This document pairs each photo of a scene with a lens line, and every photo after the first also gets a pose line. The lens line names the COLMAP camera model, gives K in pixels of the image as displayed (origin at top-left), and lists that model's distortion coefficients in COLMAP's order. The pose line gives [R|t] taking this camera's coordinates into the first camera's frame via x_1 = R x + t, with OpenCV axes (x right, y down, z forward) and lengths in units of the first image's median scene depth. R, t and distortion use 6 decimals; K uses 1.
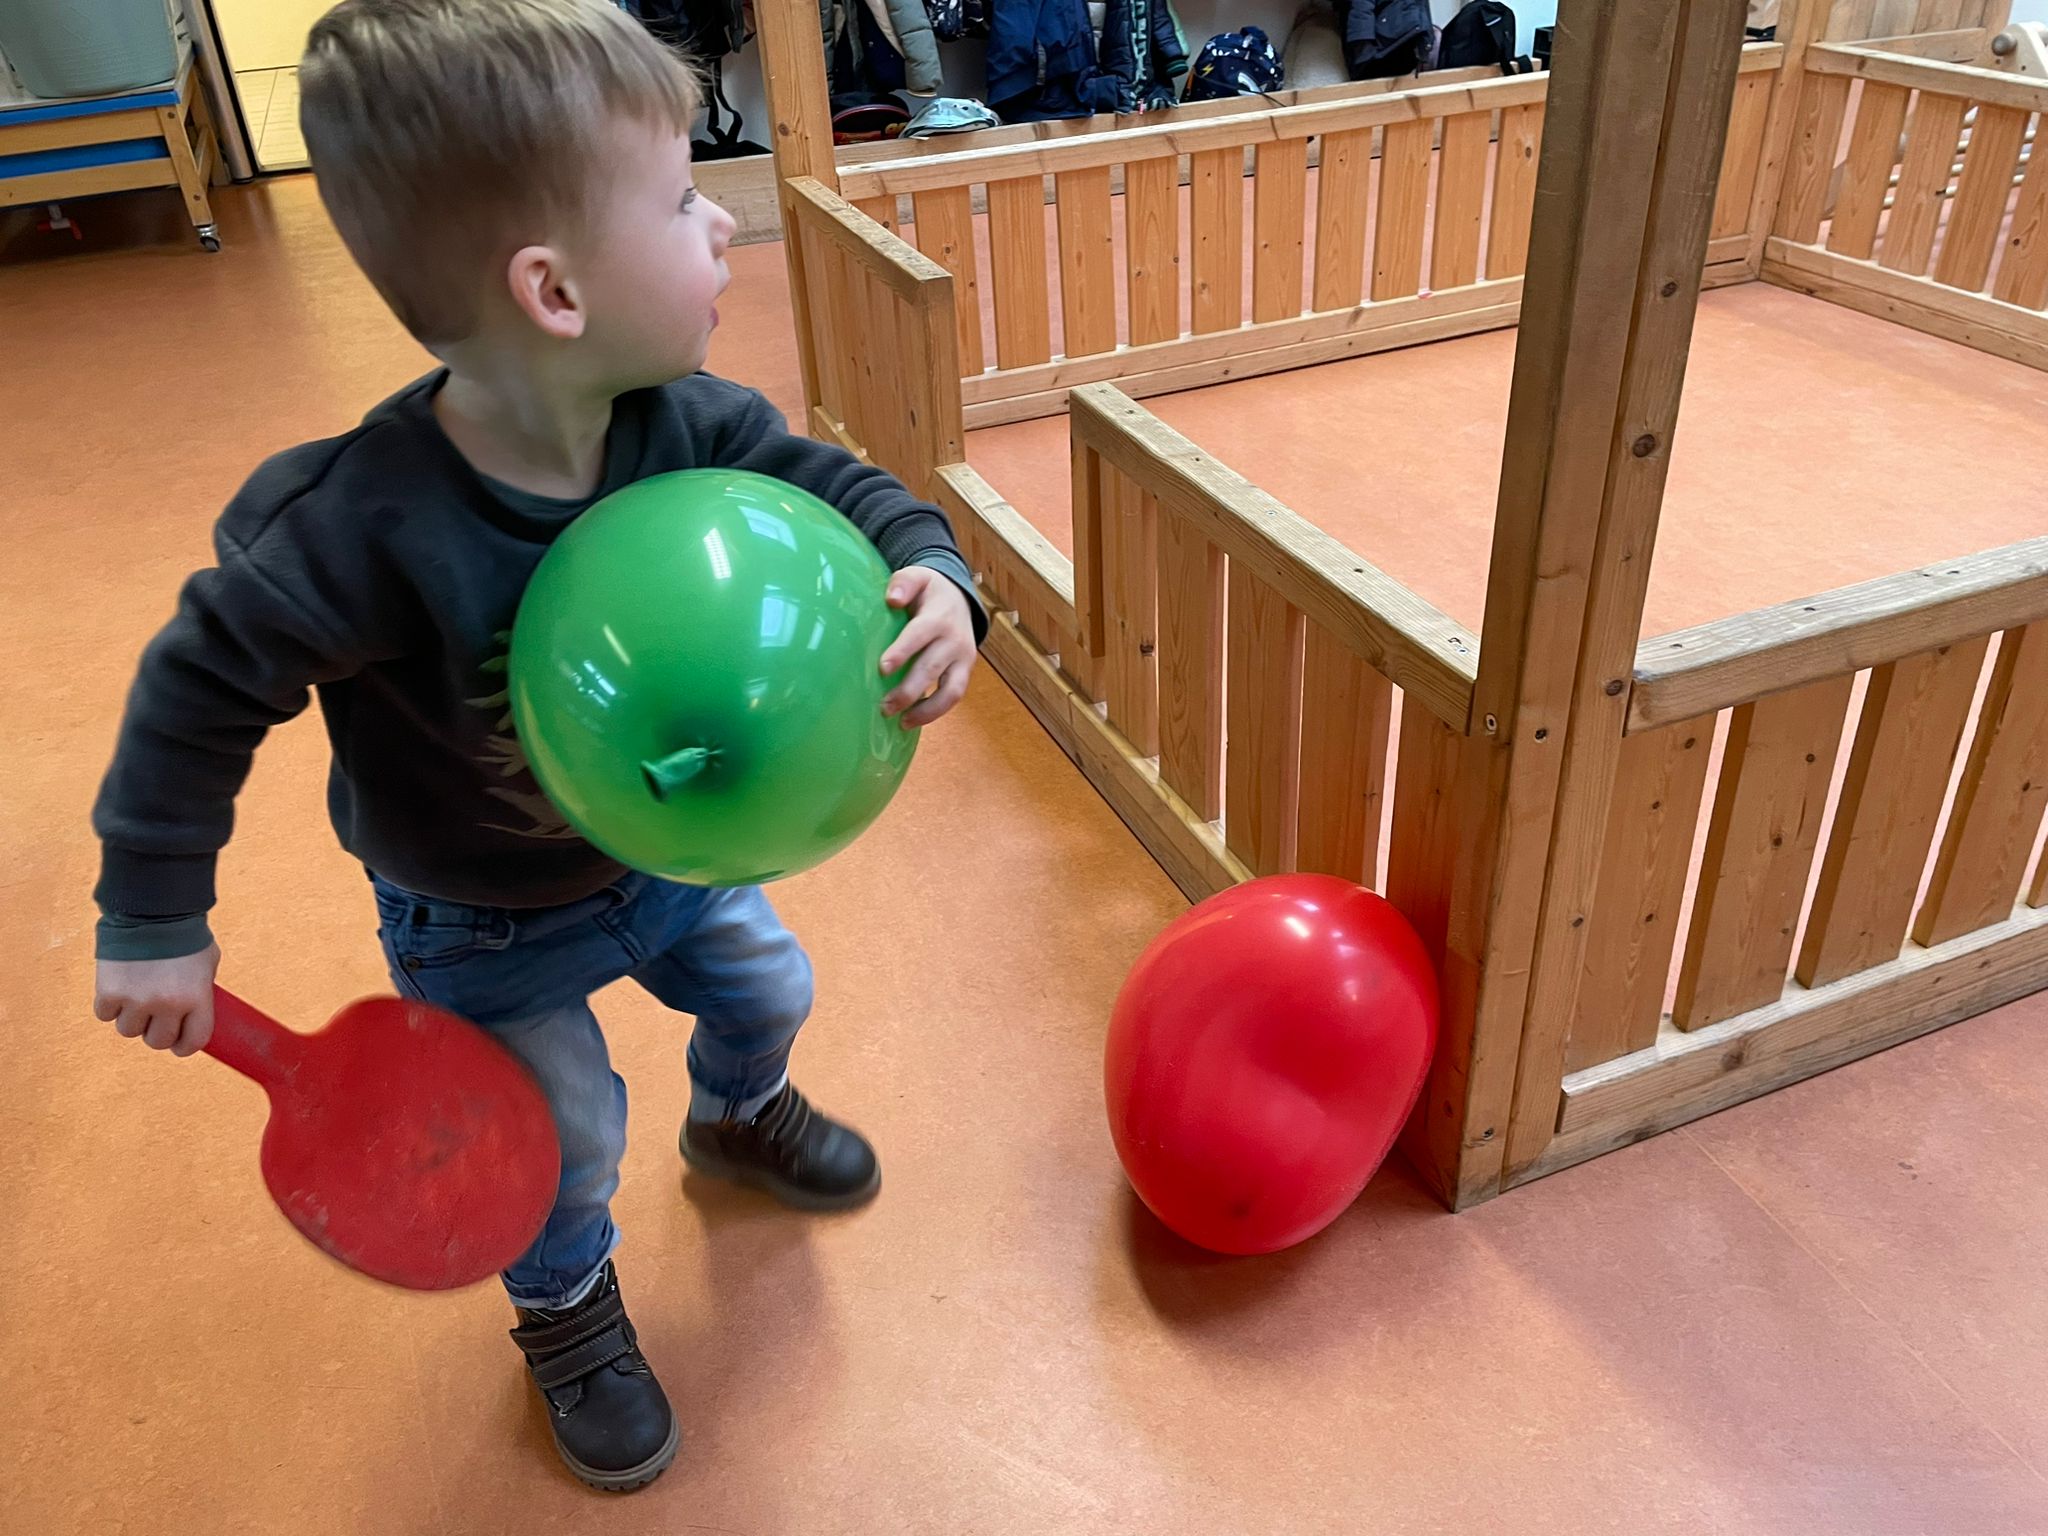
lens RADIAL K [[1573.0, 0, 1025.1], [0, 1573.0, 769.3], [0, 0, 1]] dist [0.016800, 0.000389]
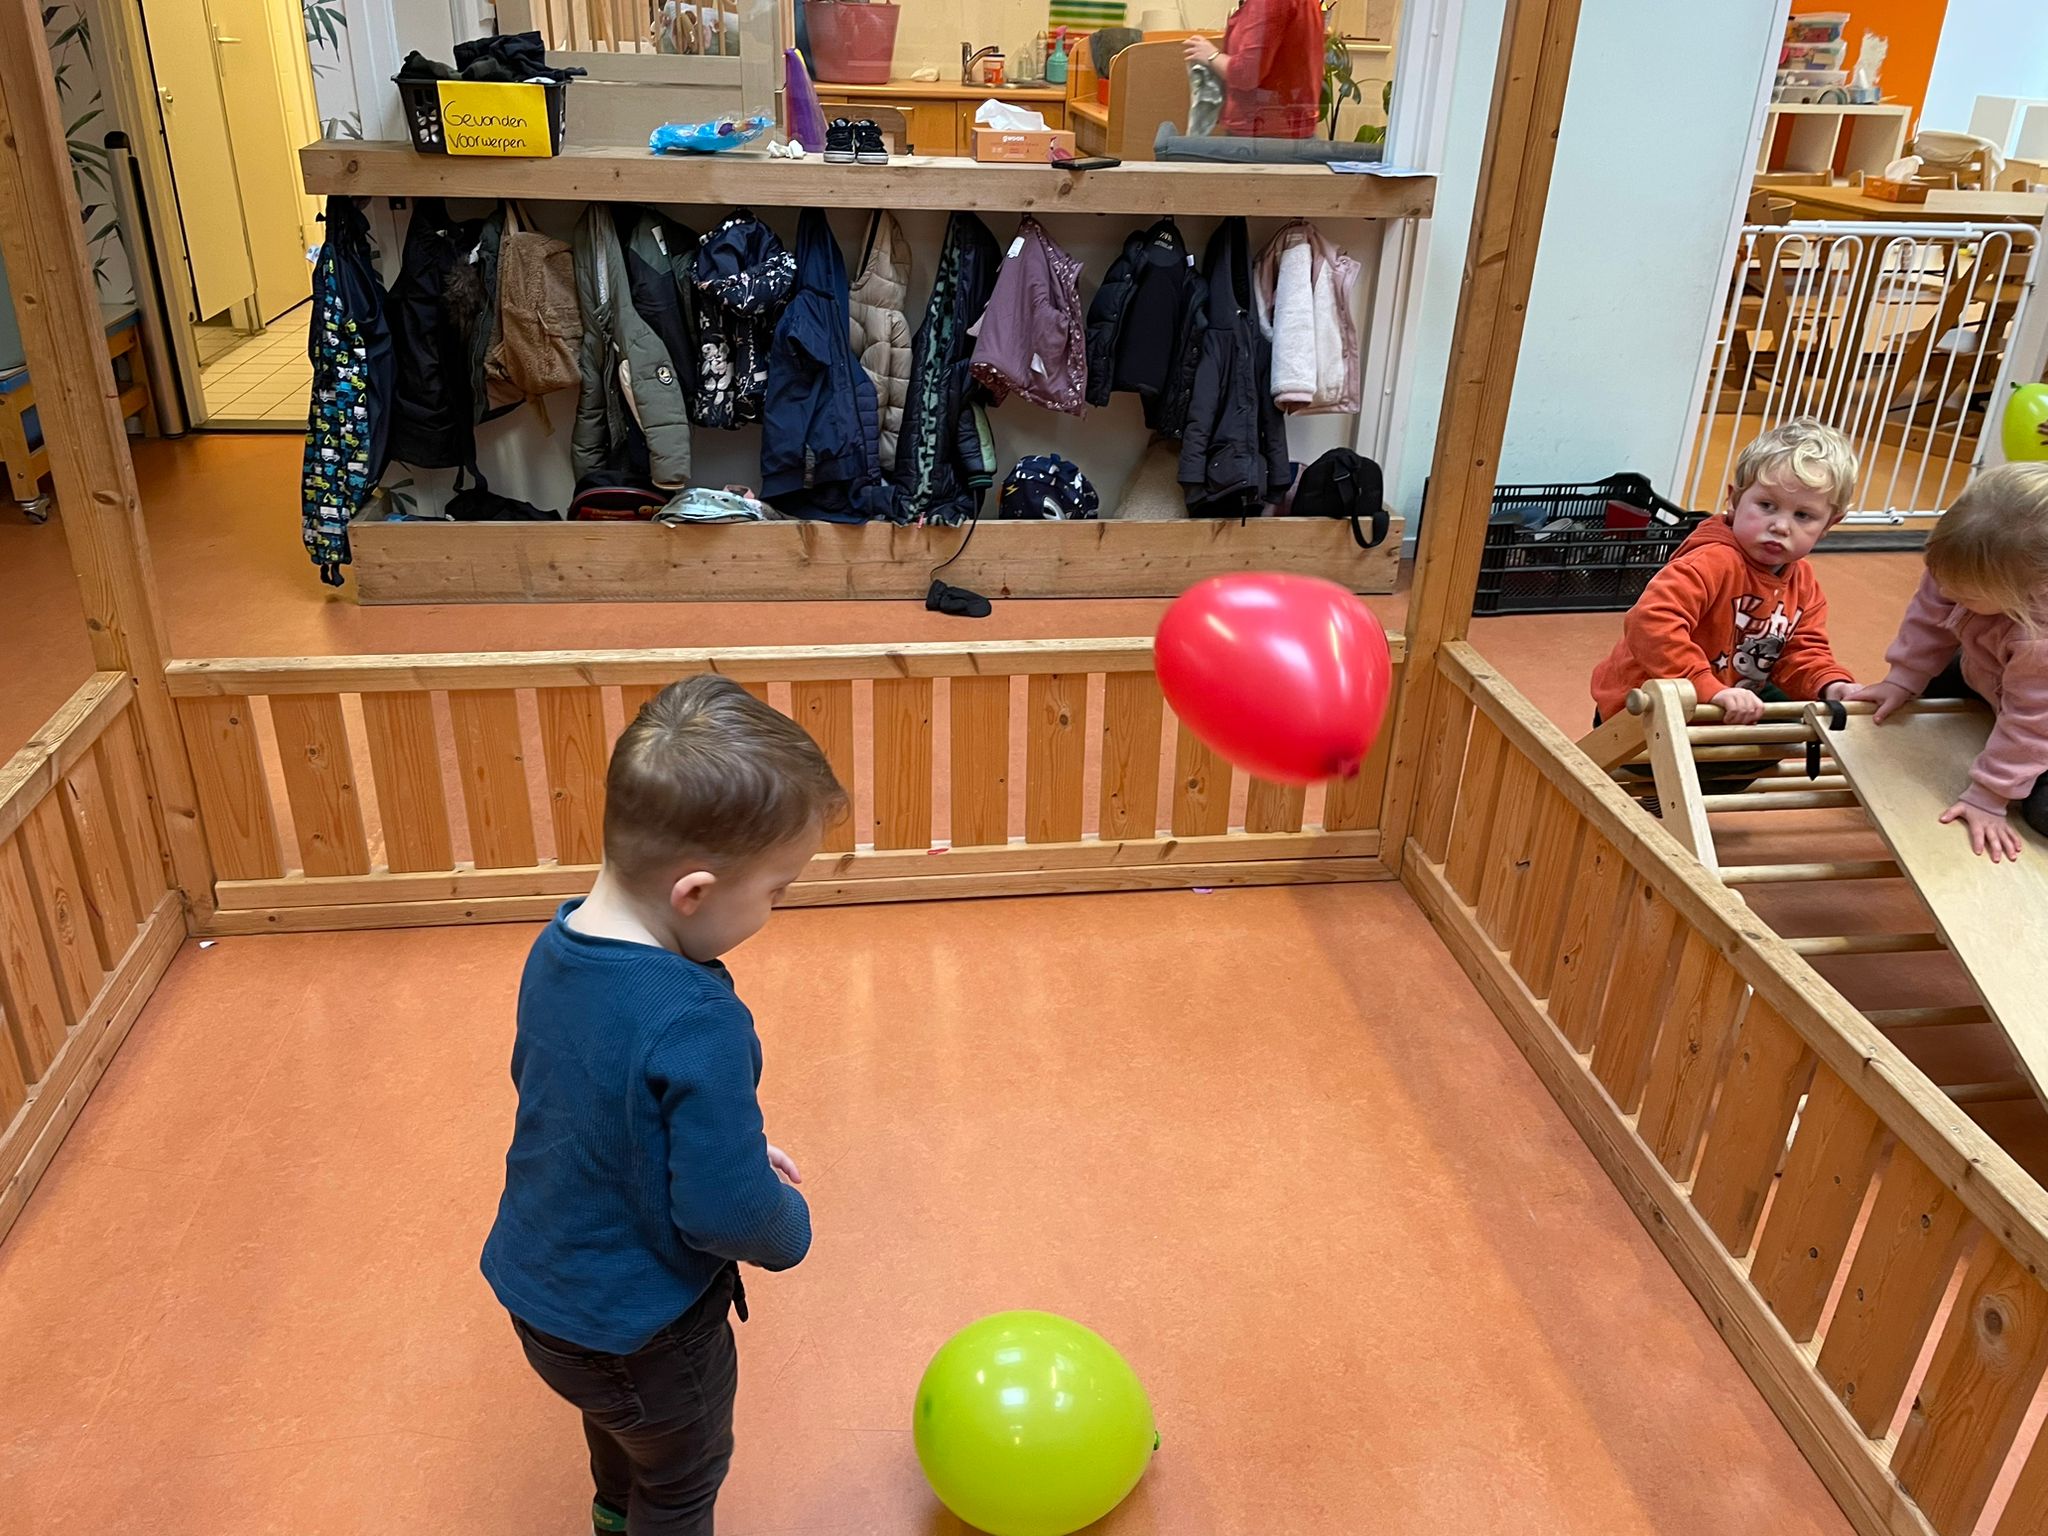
lens RADIAL K [[1573.0, 0, 1023.3], [0, 1573.0, 763.3], [0, 0, 1]] dist [0.016800, 0.000389]
pose [[0.966611, 0.180266, -0.182119, 0.342620], [-0.199149, 0.975715, -0.091209, -0.210850], [0.161254, 0.124432, 0.979037, 0.107167]]
